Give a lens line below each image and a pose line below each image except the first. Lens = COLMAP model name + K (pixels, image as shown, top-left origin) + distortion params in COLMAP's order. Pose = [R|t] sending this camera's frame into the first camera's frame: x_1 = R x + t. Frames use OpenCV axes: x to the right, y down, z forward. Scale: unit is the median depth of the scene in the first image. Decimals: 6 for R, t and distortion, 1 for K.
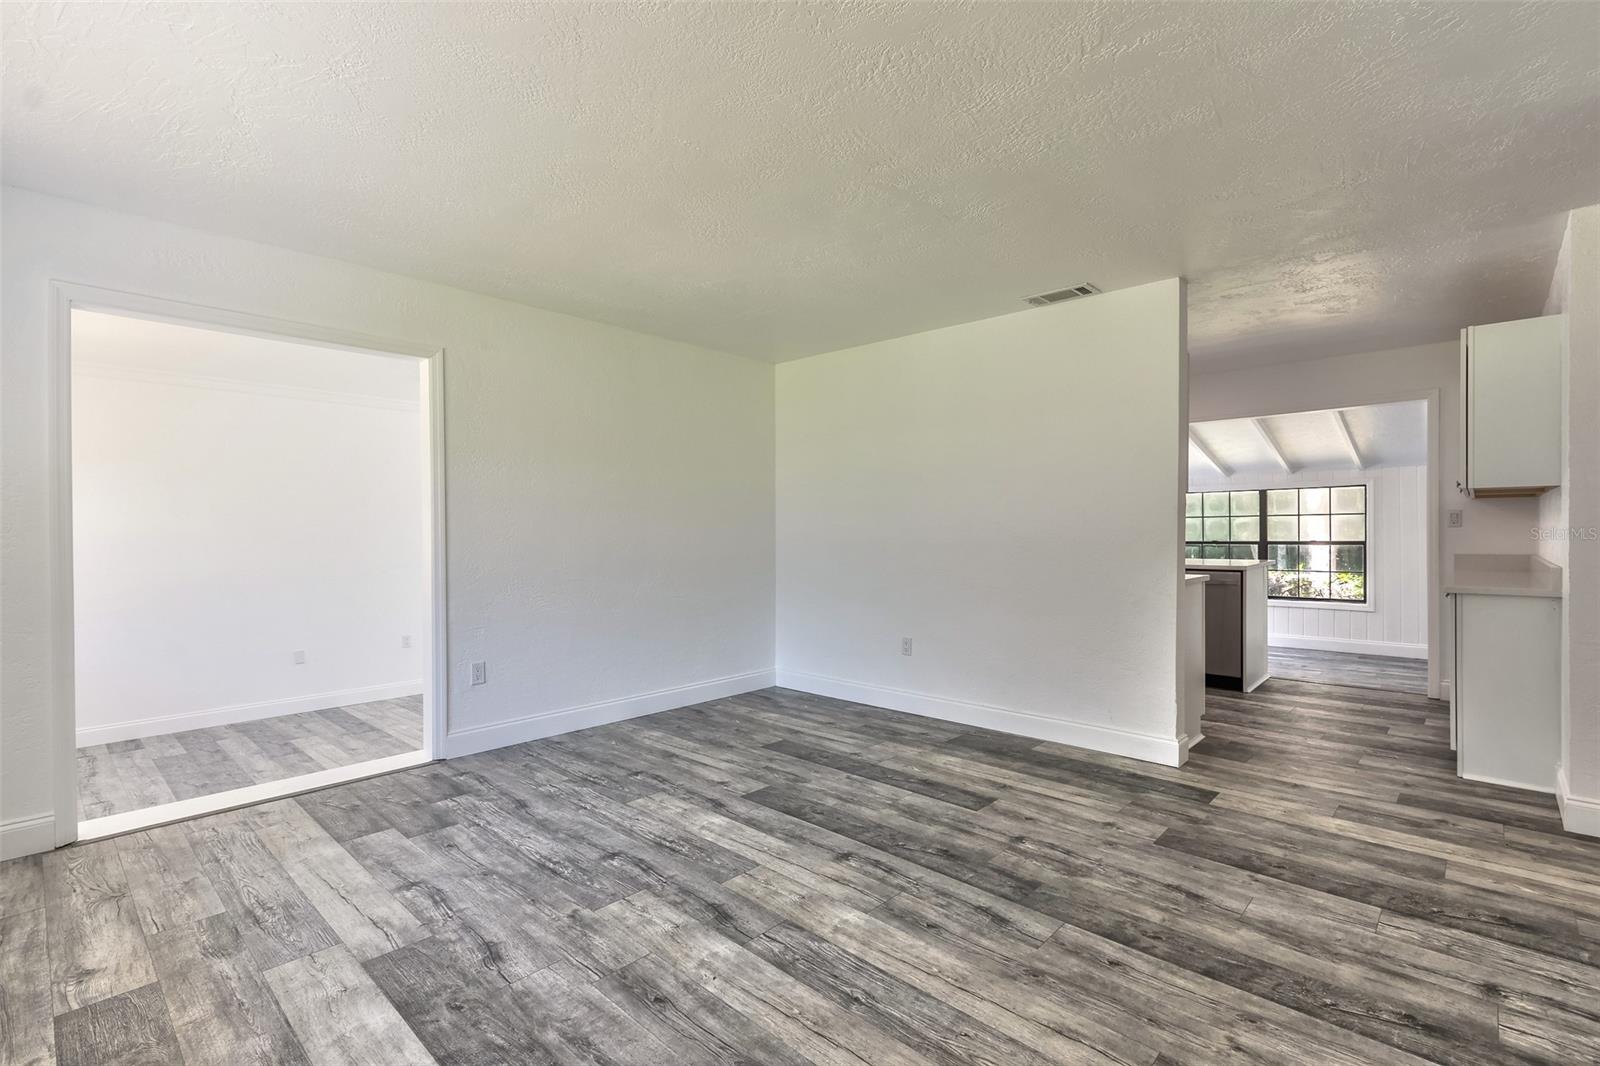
lens RADIAL K [[728.7, 0, 790.7], [0, 728.7, 535.8], [0, 0, 1]] dist [0.007760, -0.000738]
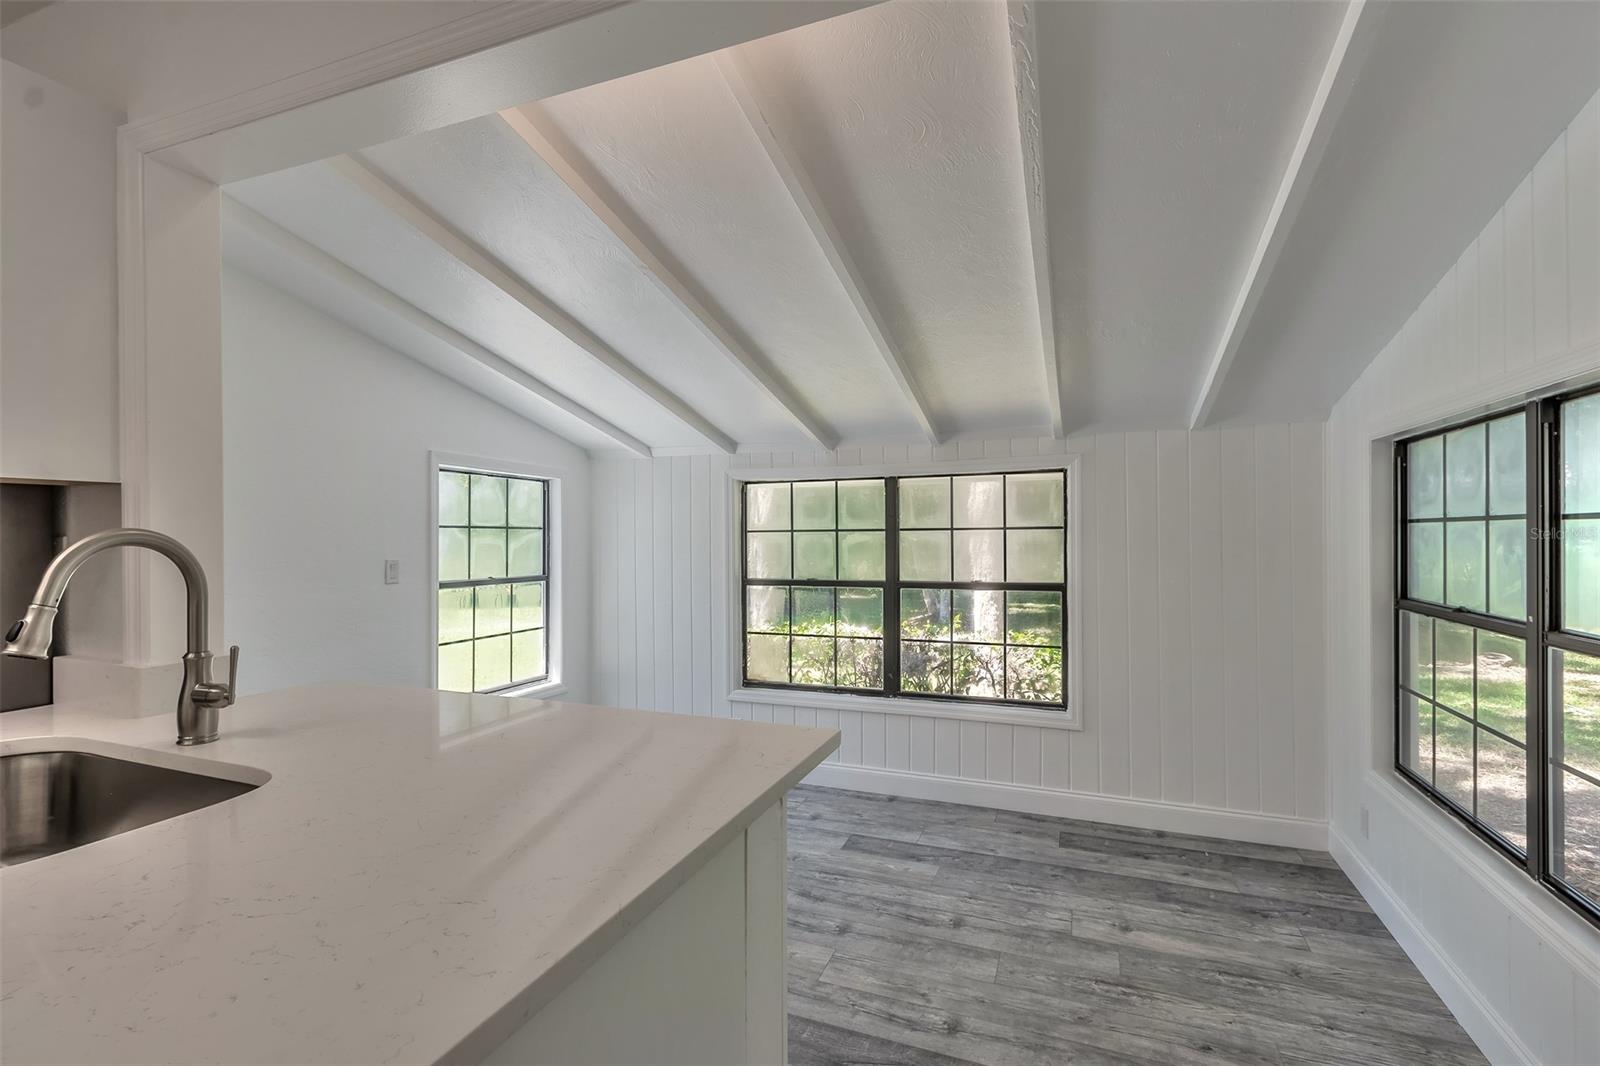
lens RADIAL K [[728.7, 0, 790.7], [0, 728.7, 535.8], [0, 0, 1]] dist [0.007760, -0.000738]
pose [[0.931747, 0.006273, 0.363054, 0.407502], [-0.002048, 0.999926, -0.012019, -0.017351], [-0.363103, 0.010455, 0.931690, 0.571389]]
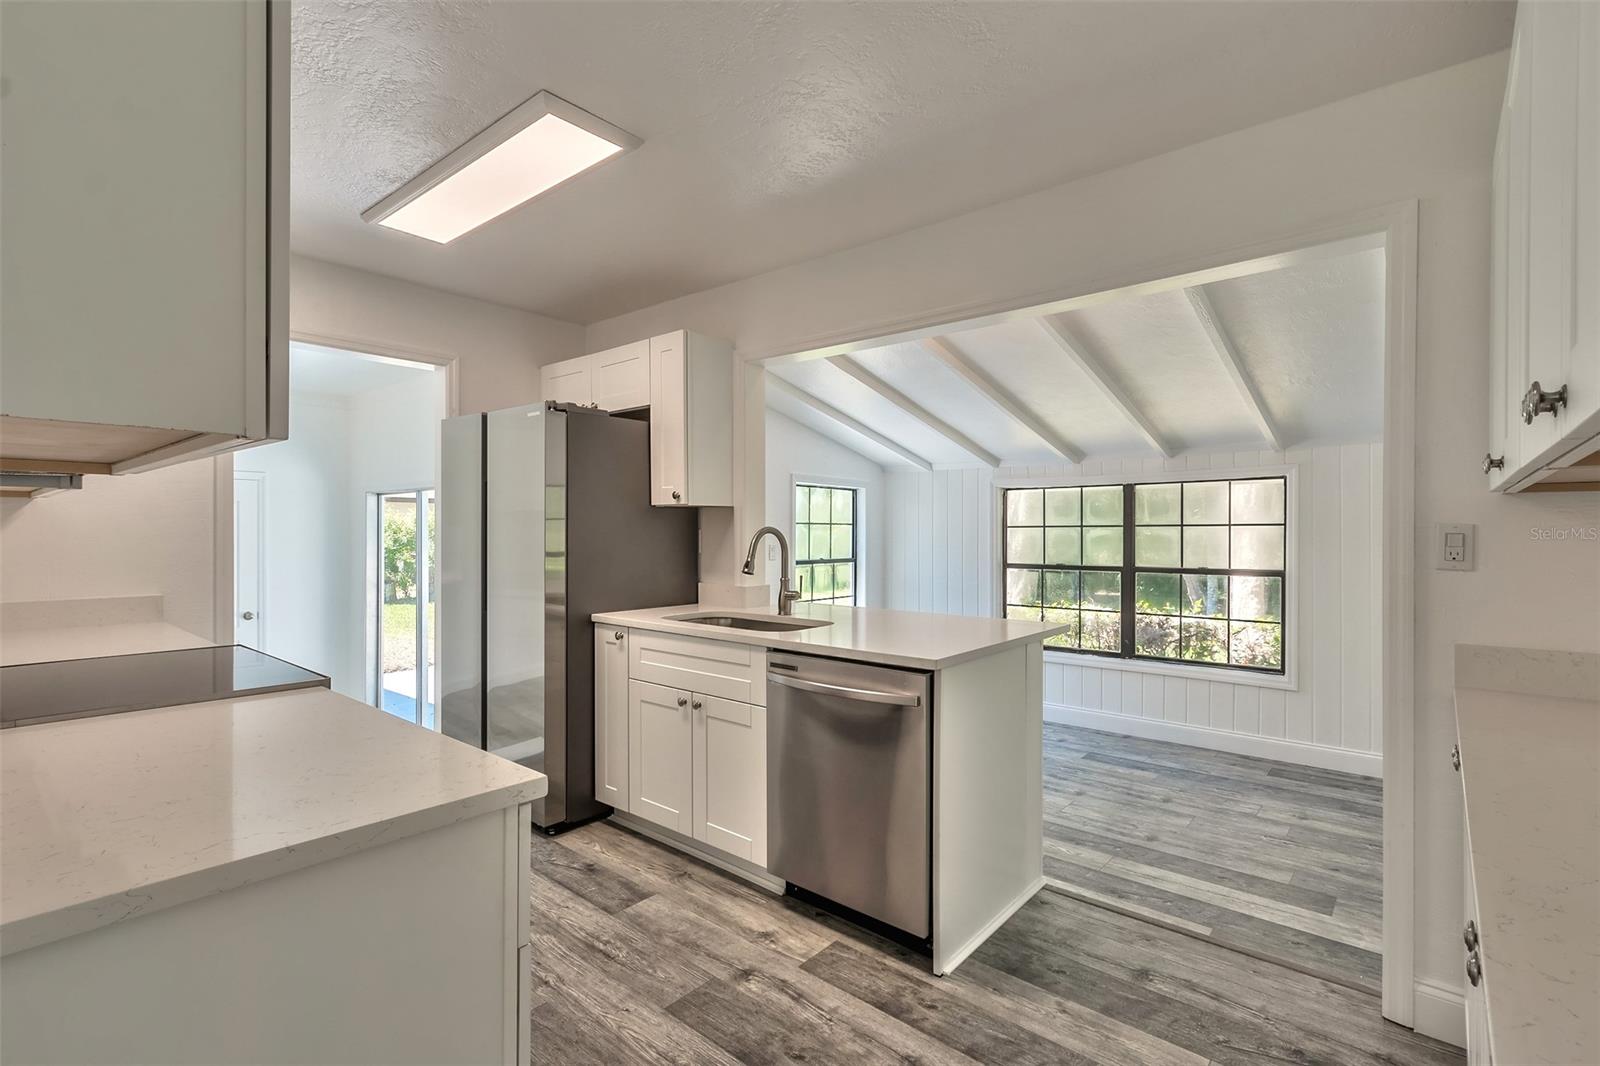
lens RADIAL K [[745.9, 0, 776.7], [0, 745.9, 534.6], [0, 0, 1]] dist [0.010704, -0.000232]
pose [[0.999430, 0.010193, 0.032191, 0.329343], [-0.010079, 0.999942, -0.003716, -0.014653], [-0.032227, 0.003389, 0.999475, 0.376911]]
